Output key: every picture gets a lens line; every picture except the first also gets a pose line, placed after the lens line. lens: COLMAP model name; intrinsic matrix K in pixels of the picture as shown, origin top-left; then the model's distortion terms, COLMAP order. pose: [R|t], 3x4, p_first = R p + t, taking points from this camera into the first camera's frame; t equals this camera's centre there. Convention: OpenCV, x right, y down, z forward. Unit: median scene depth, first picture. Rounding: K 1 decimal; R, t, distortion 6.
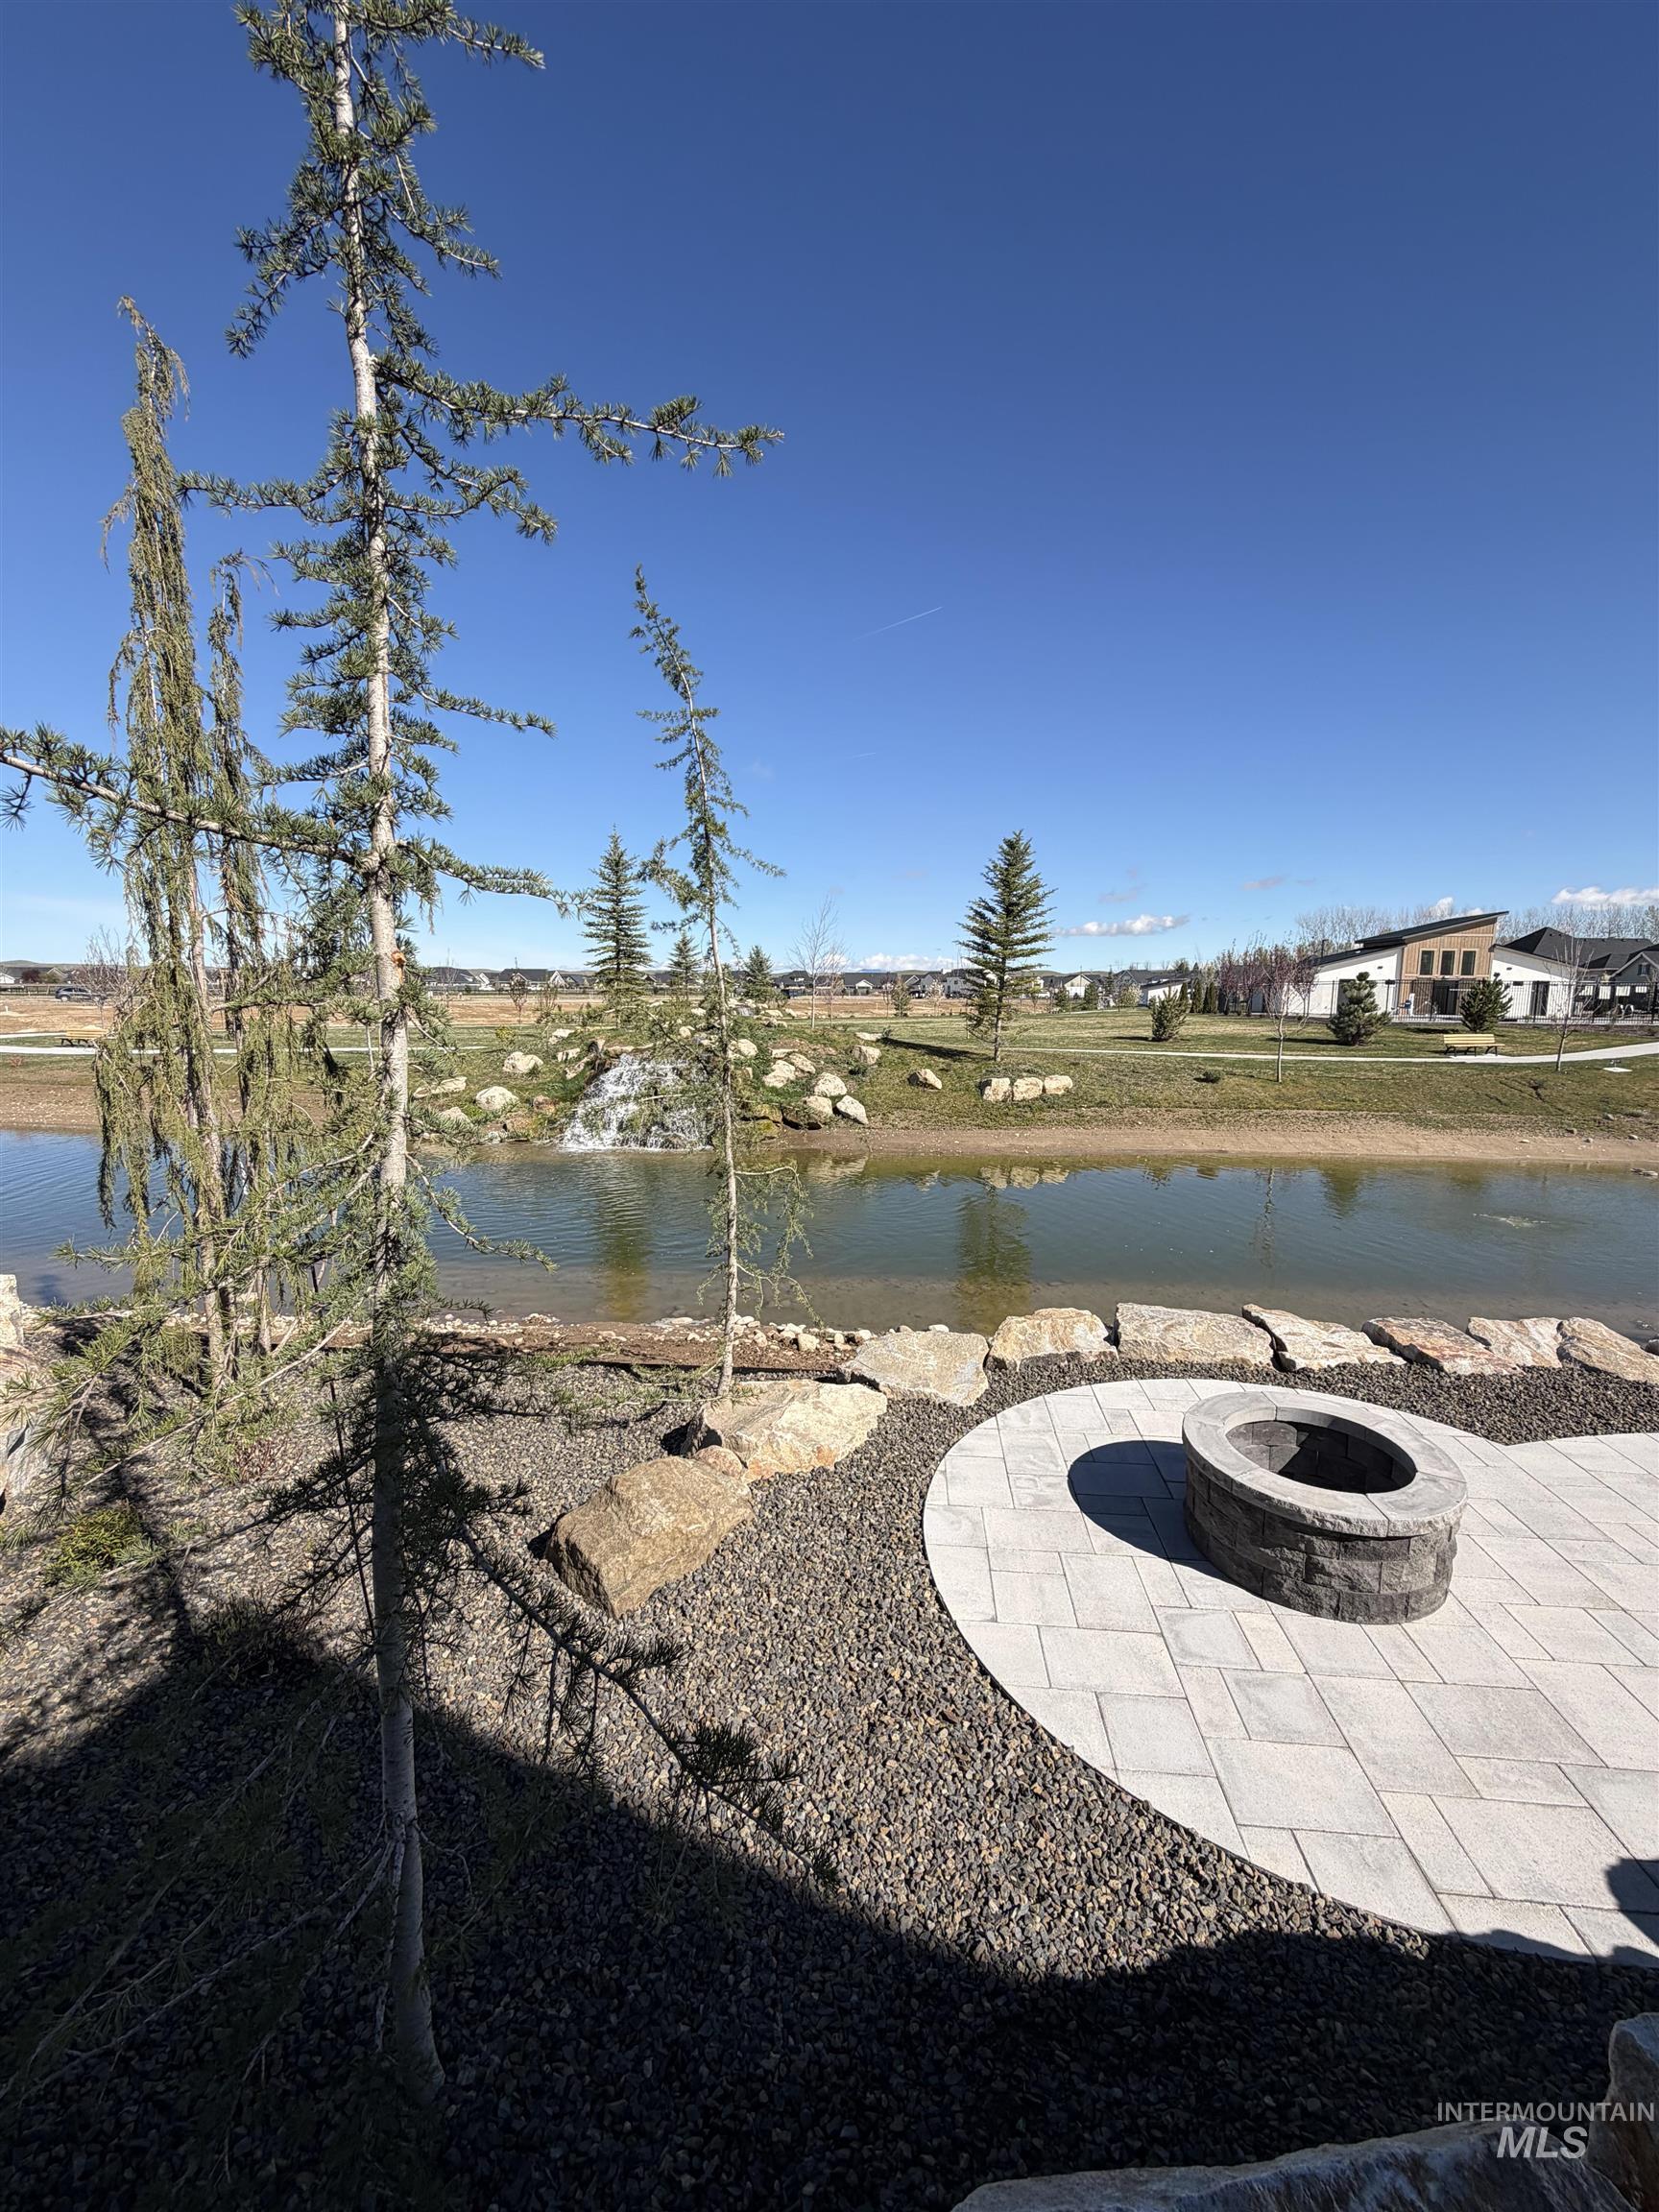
lens RADIAL K [[881.2, 0, 831.0], [0, 881.2, 1100.1], [0, 0, 1]] dist [0.000118, 0.000079]
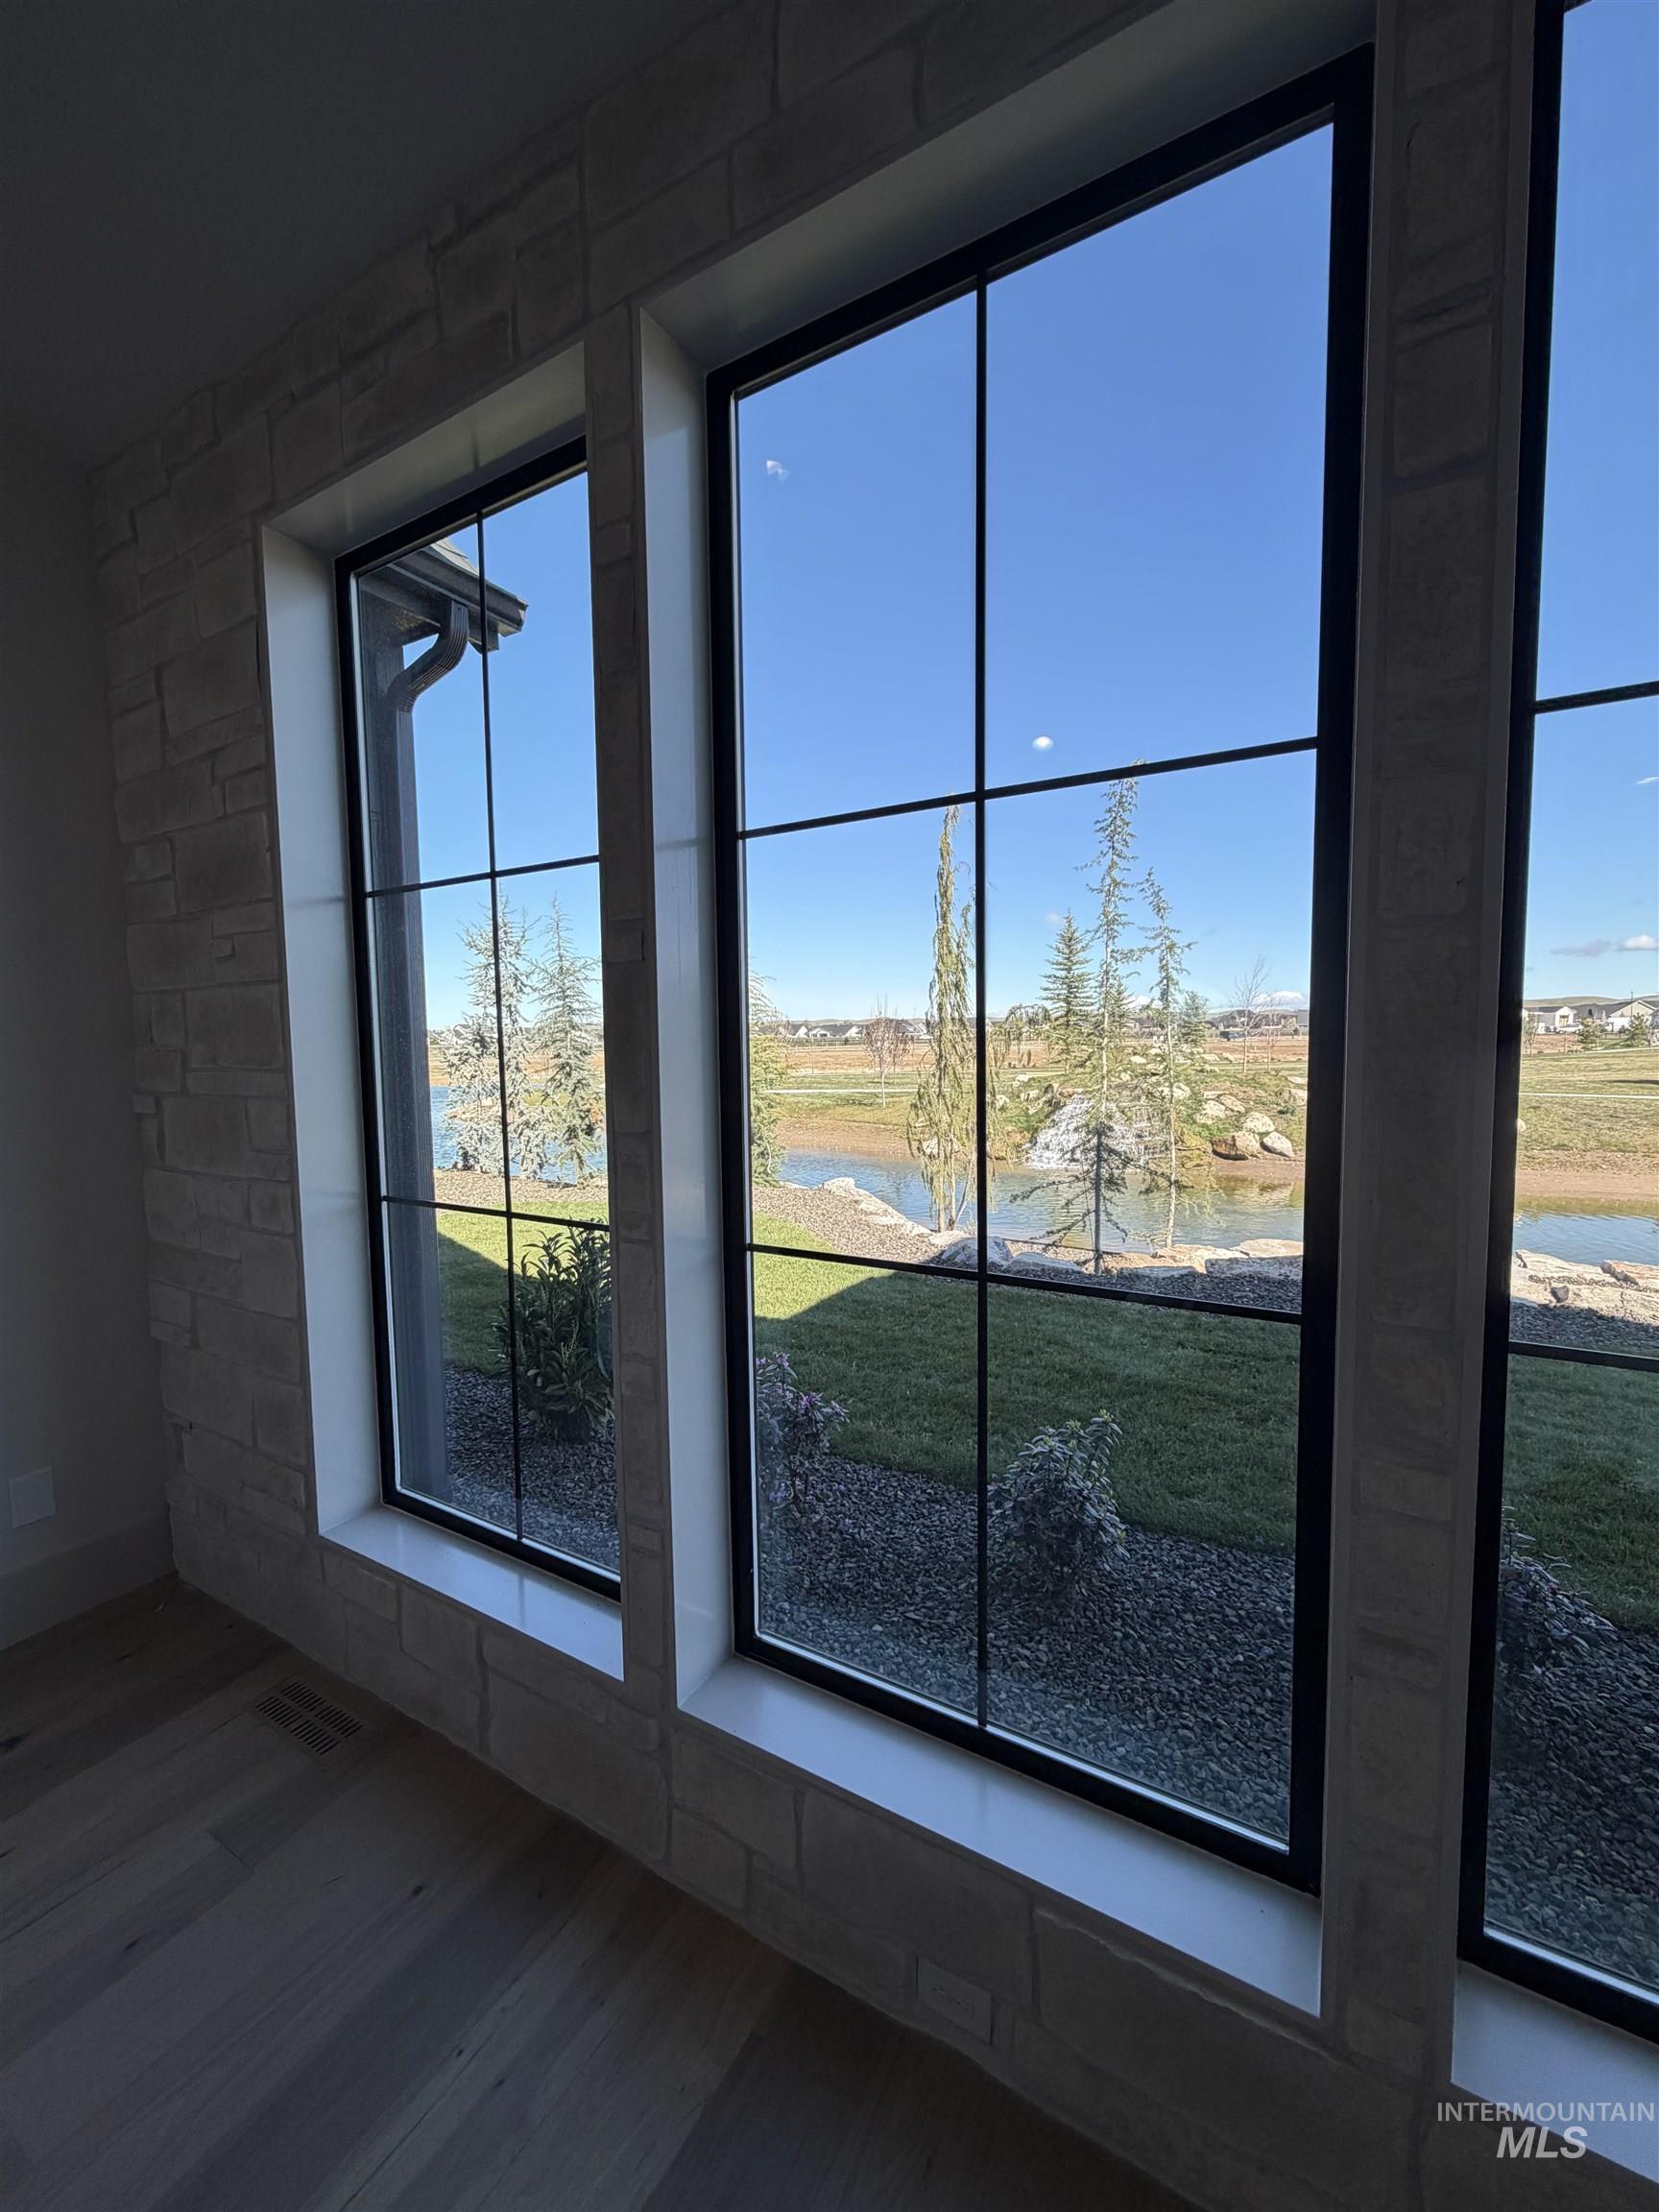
lens RADIAL K [[881.2, 0, 830.5], [0, 881.2, 1103.2], [0, 0, 1]] dist [0.000118, 0.000079]
pose [[0.890319, 0.010243, -0.455222, 0.024423], [-0.031480, 0.998739, -0.039096, 0.019250], [0.454248, 0.049138, 0.889519, -0.264119]]
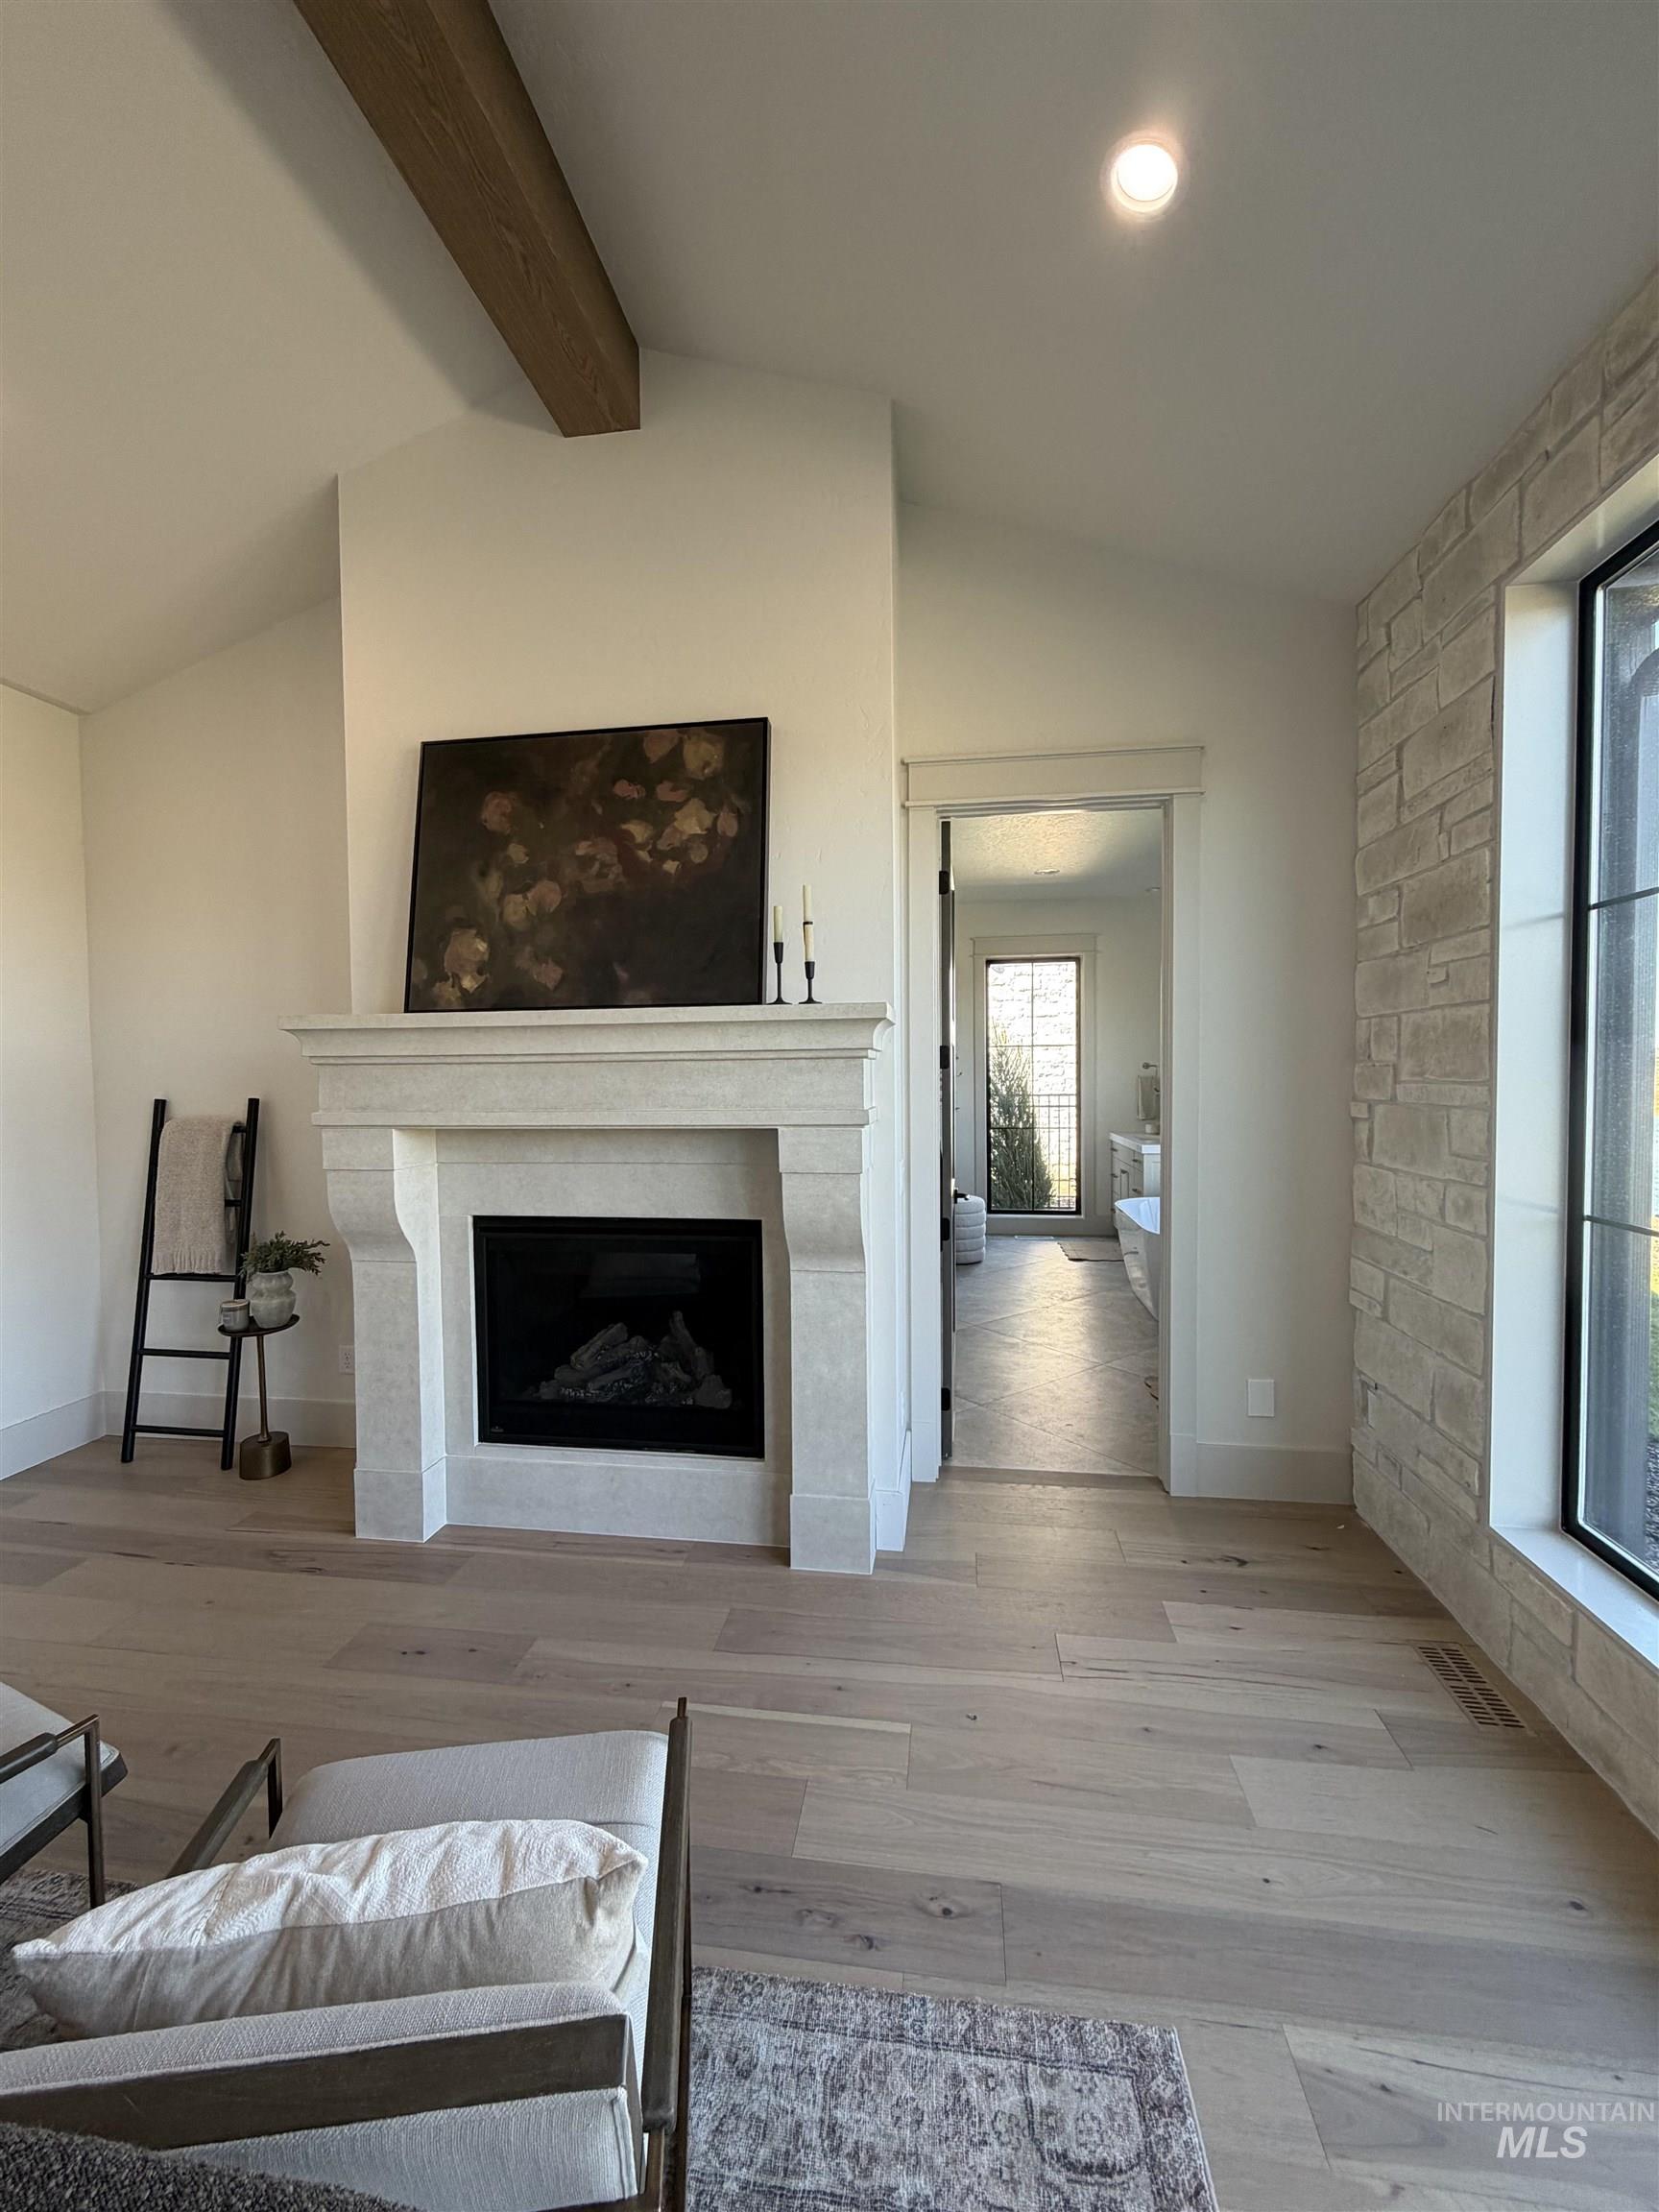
lens RADIAL K [[881.2, 0, 830.3], [0, 881.2, 1100.3], [0, 0, 1]] dist [0.000118, 0.000079]
pose [[-0.078890, 0.022276, -0.996634, 0.036132], [-0.112010, 0.993221, 0.031066, 0.021075], [0.990571, 0.114084, -0.075860, -0.273668]]
